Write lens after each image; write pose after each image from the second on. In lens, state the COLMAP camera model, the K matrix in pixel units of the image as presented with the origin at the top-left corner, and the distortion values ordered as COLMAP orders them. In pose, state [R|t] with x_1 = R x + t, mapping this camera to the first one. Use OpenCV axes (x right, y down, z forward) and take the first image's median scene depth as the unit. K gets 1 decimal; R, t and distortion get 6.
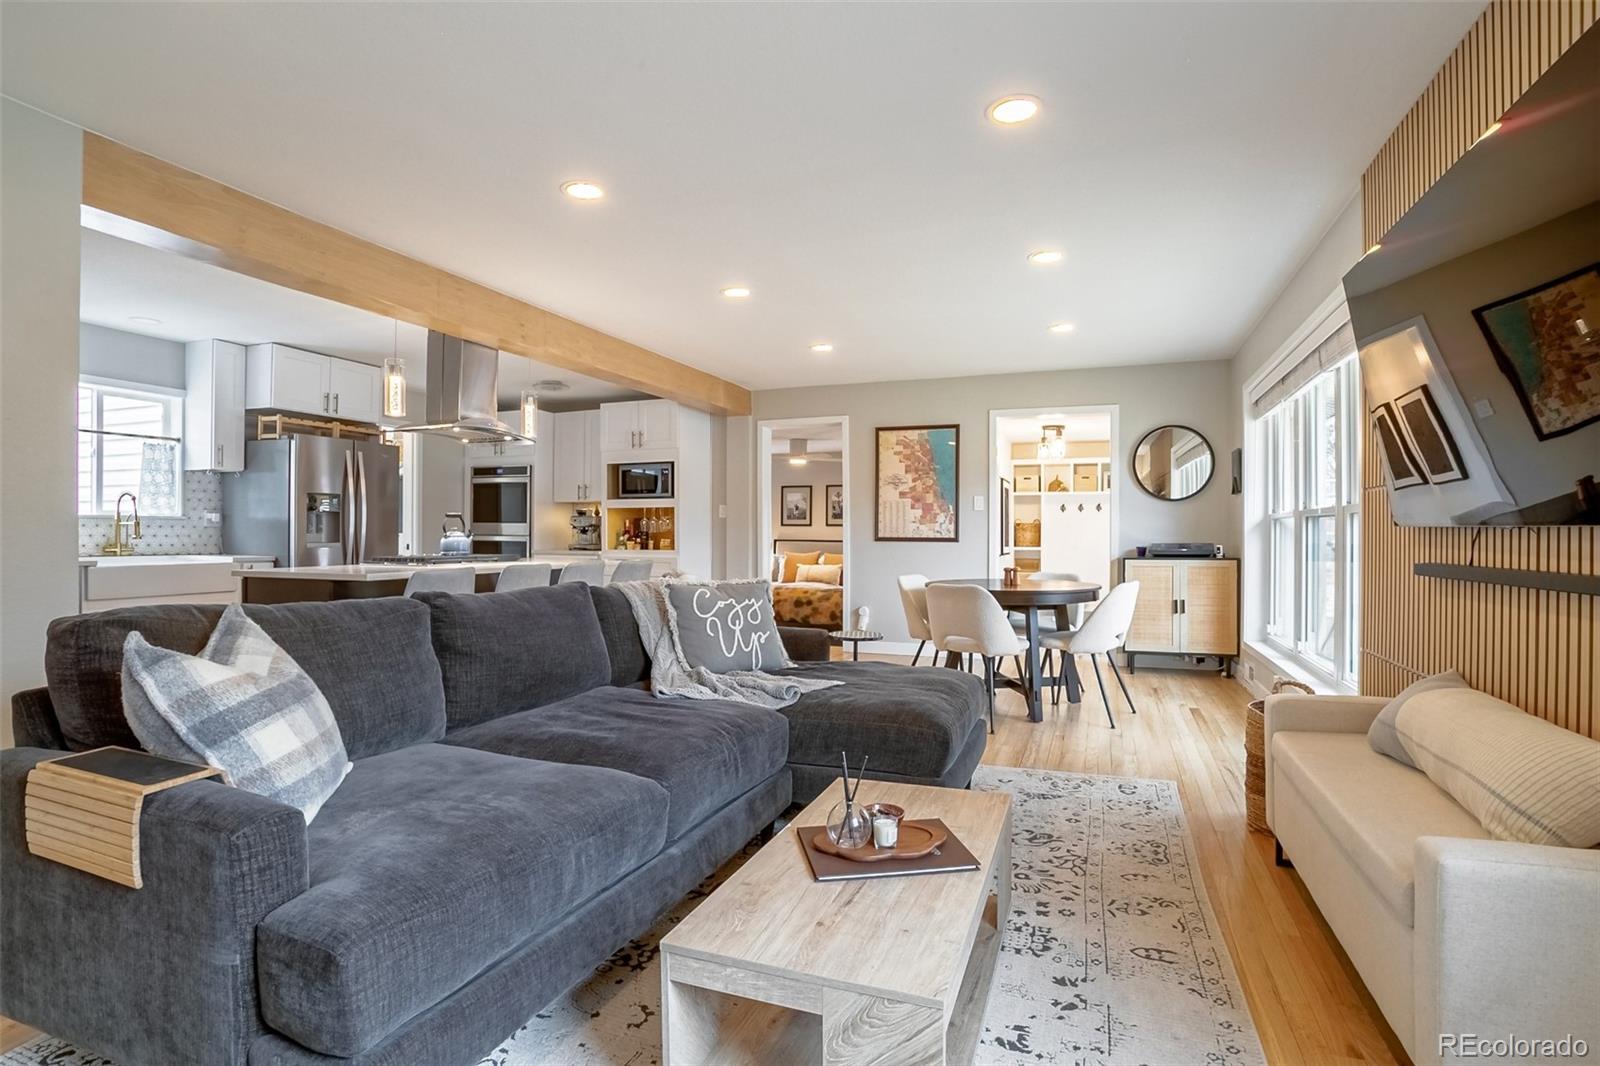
lens RADIAL K [[790.4, 0, 793.5], [0, 790.4, 536.4], [0, 0, 1]] dist [-0.067413, 0.032692]
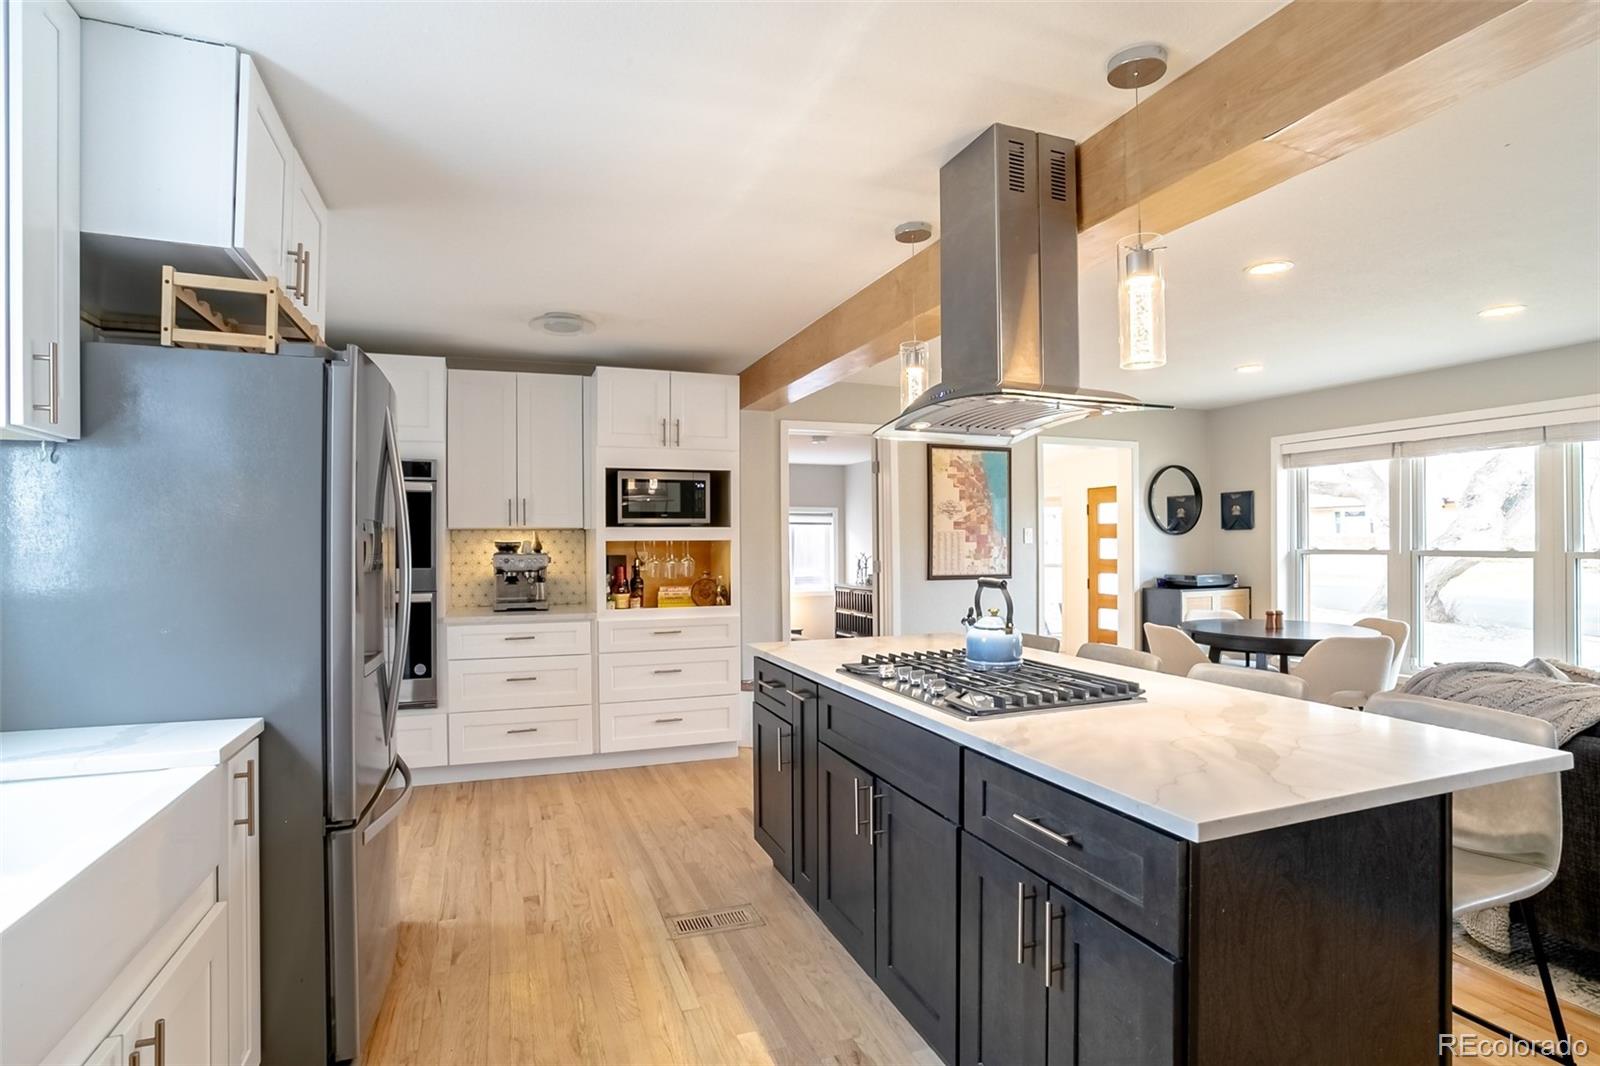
lens RADIAL K [[790.4, 0, 793.5], [0, 790.4, 536.4], [0, 0, 1]] dist [-0.067413, 0.032692]
pose [[0.741300, -0.002305, 0.671170, -0.635595], [0.009708, 0.999926, -0.007287, -0.040487], [-0.671104, 0.011918, 0.741267, 0.547448]]
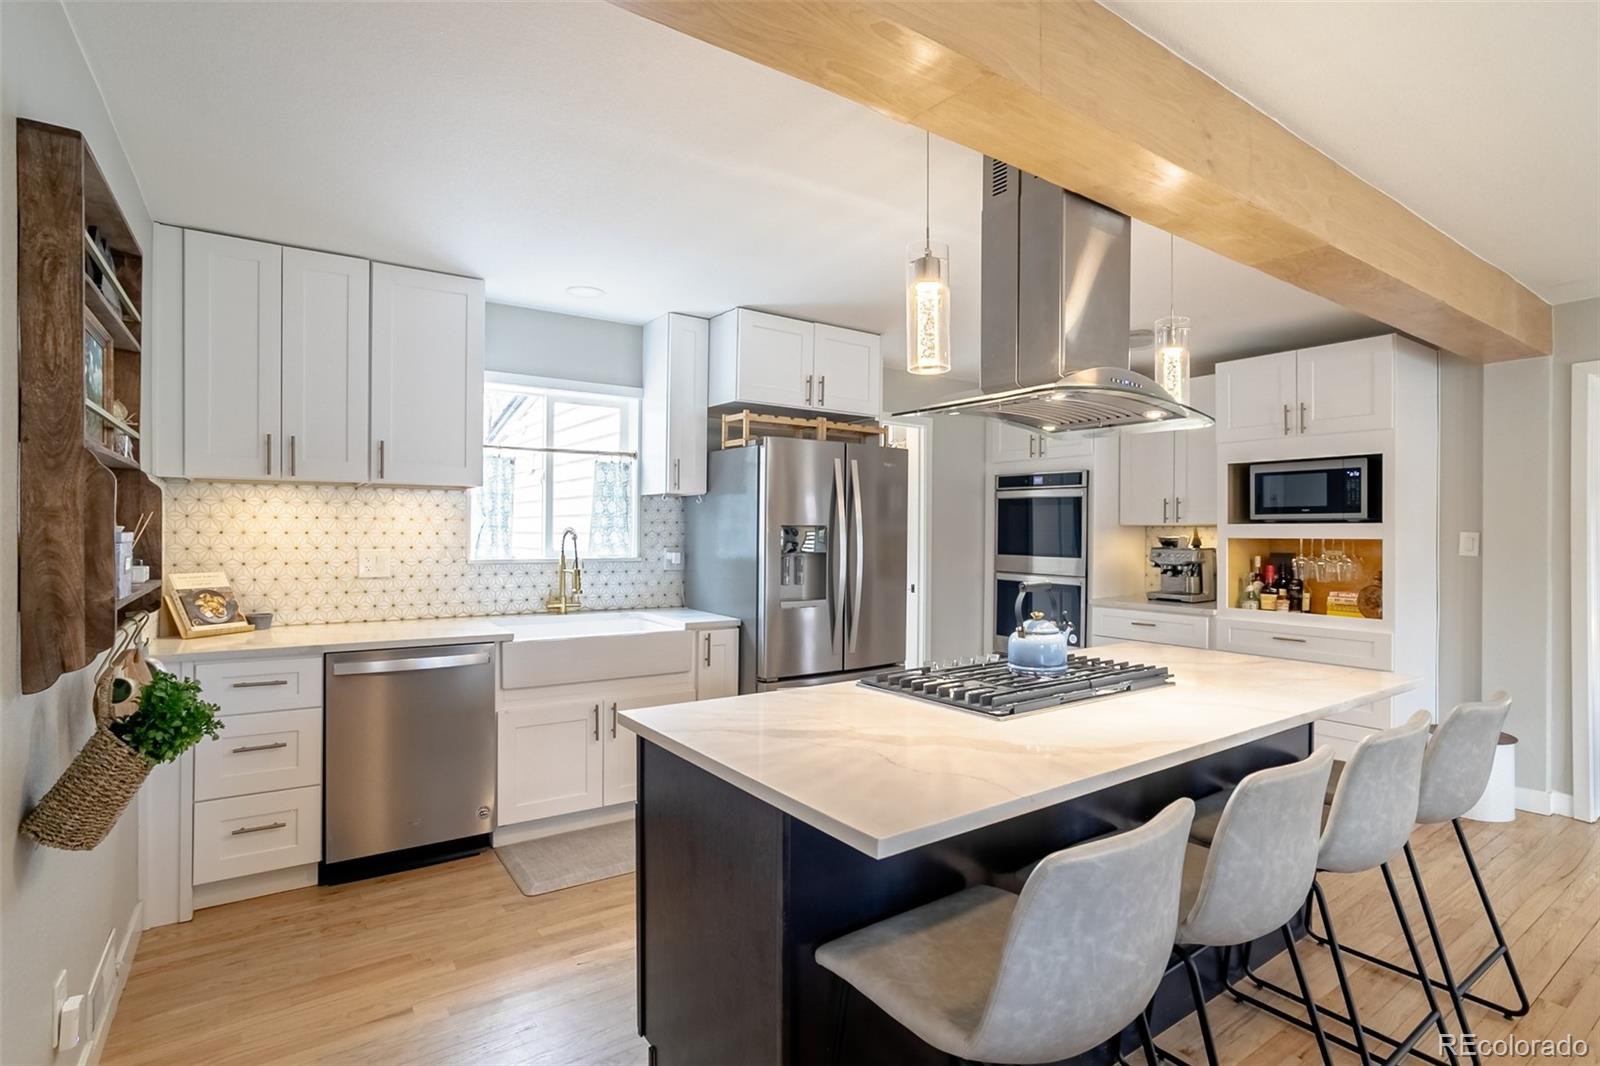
lens RADIAL K [[790.4, 0, 793.5], [0, 790.4, 536.4], [0, 0, 1]] dist [-0.067413, 0.032692]
pose [[0.834385, 0.006257, -0.551147, -0.223365], [-0.005810, 0.999980, 0.002557, -0.044117], [0.551151, 0.001068, 0.834405, 0.397701]]
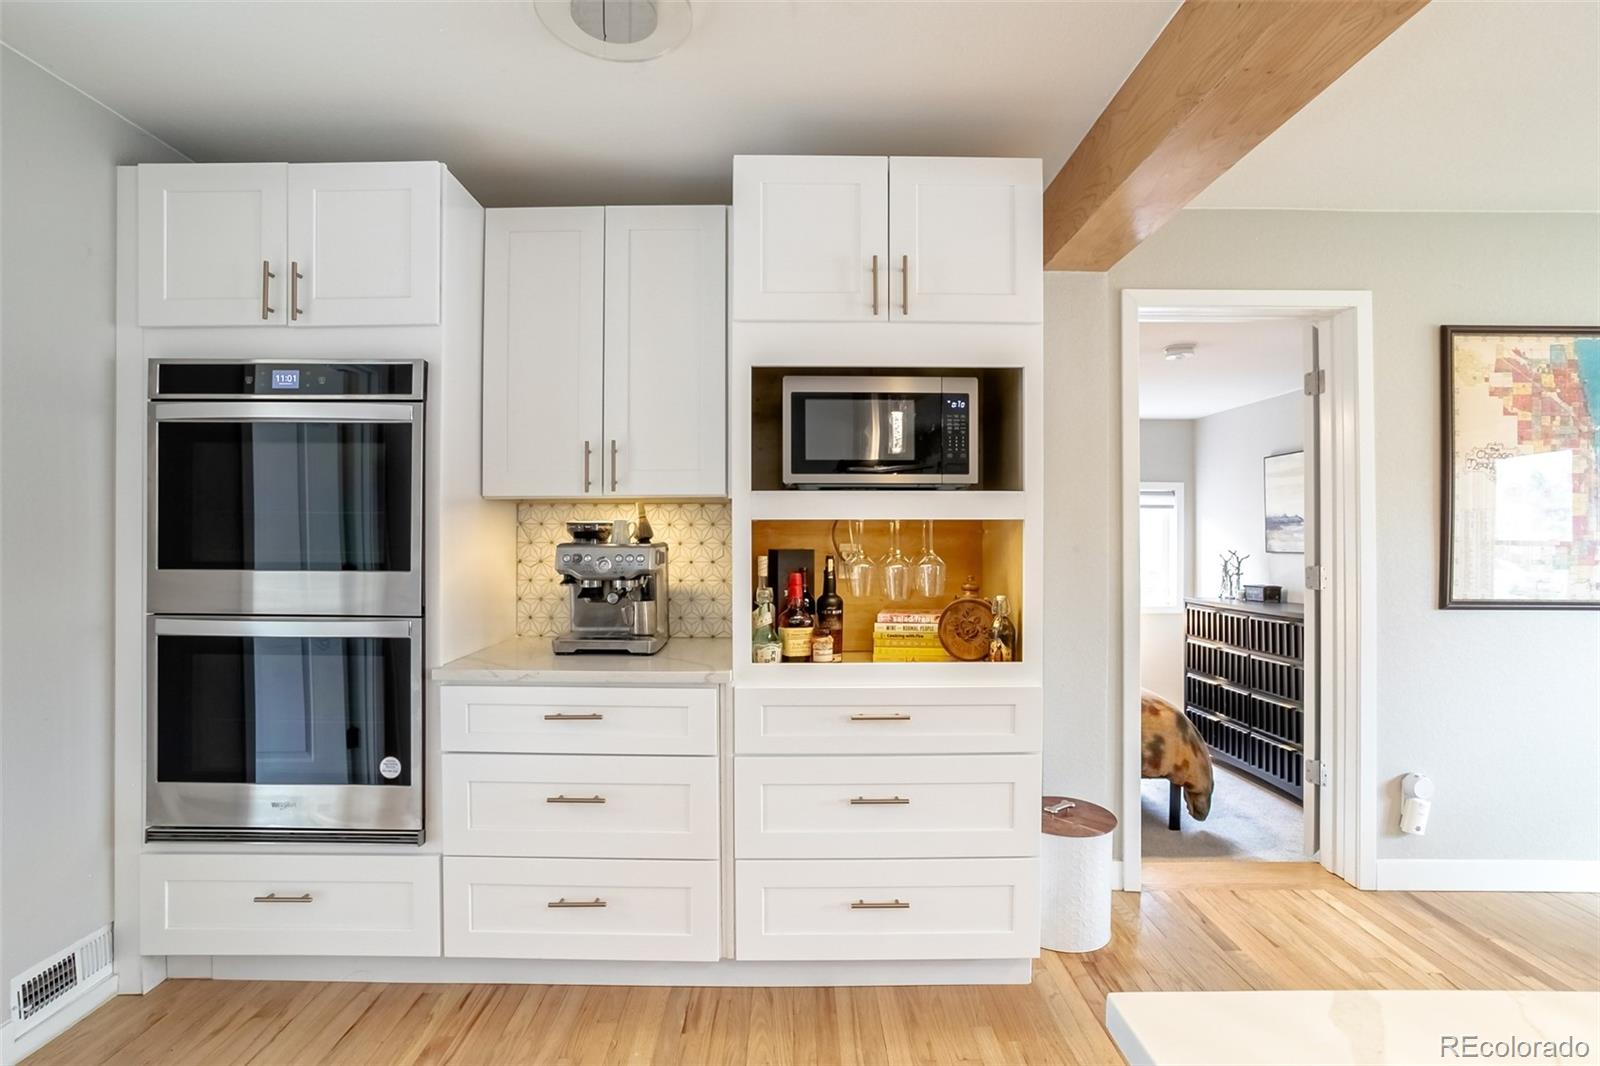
lens RADIAL K [[790.4, 0, 793.5], [0, 790.4, 536.4], [0, 0, 1]] dist [-0.067413, 0.032692]
pose [[0.929677, -0.000837, 0.368374, -0.391281], [0.001831, 0.999996, -0.002350, -0.035229], [-0.368371, 0.002860, 0.929675, 0.867847]]
